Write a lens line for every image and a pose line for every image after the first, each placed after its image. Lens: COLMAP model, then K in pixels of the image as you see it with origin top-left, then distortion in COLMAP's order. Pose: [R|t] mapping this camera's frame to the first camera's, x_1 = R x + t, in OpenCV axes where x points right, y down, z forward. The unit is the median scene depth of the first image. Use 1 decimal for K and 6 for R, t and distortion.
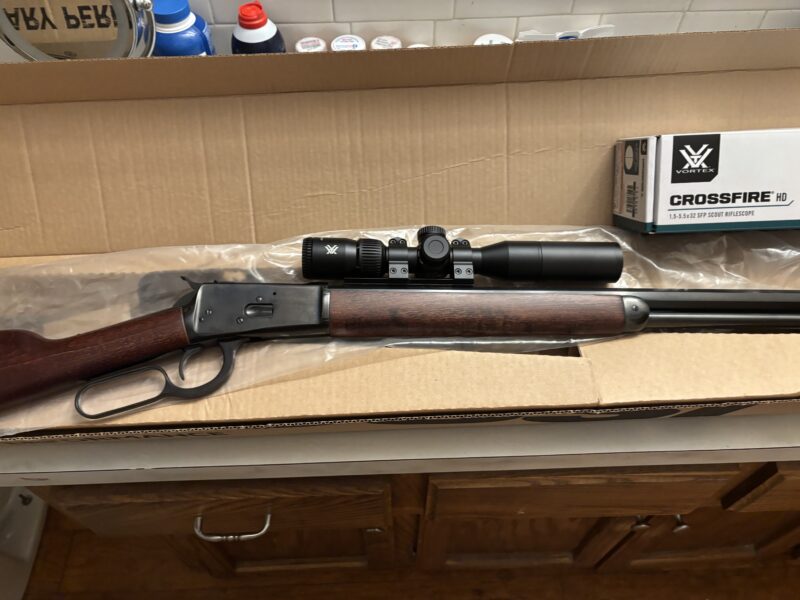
lens RADIAL K [[594.1, 0, 407.1], [0, 594.1, 297.0], [0, 0, 1]] dist [-0.005361, 0.004583]
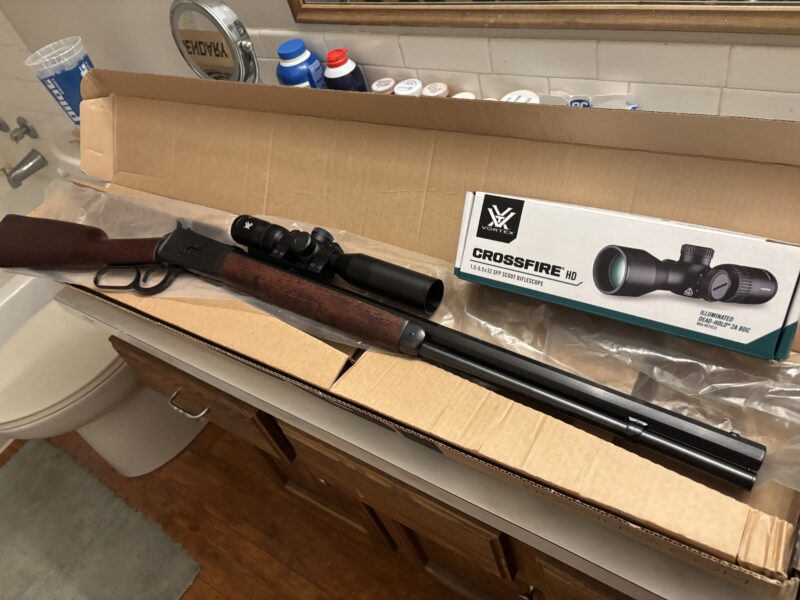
lens RADIAL K [[594.1, 0, 399.6], [0, 594.1, 299.8], [0, 0, 1]] dist [-0.005361, 0.004583]
pose [[0.804470, 0.284280, -0.521549, 0.927097], [-0.307588, 0.950518, 0.043655, -0.085441], [0.508152, 0.125303, 0.852104, 0.018266]]
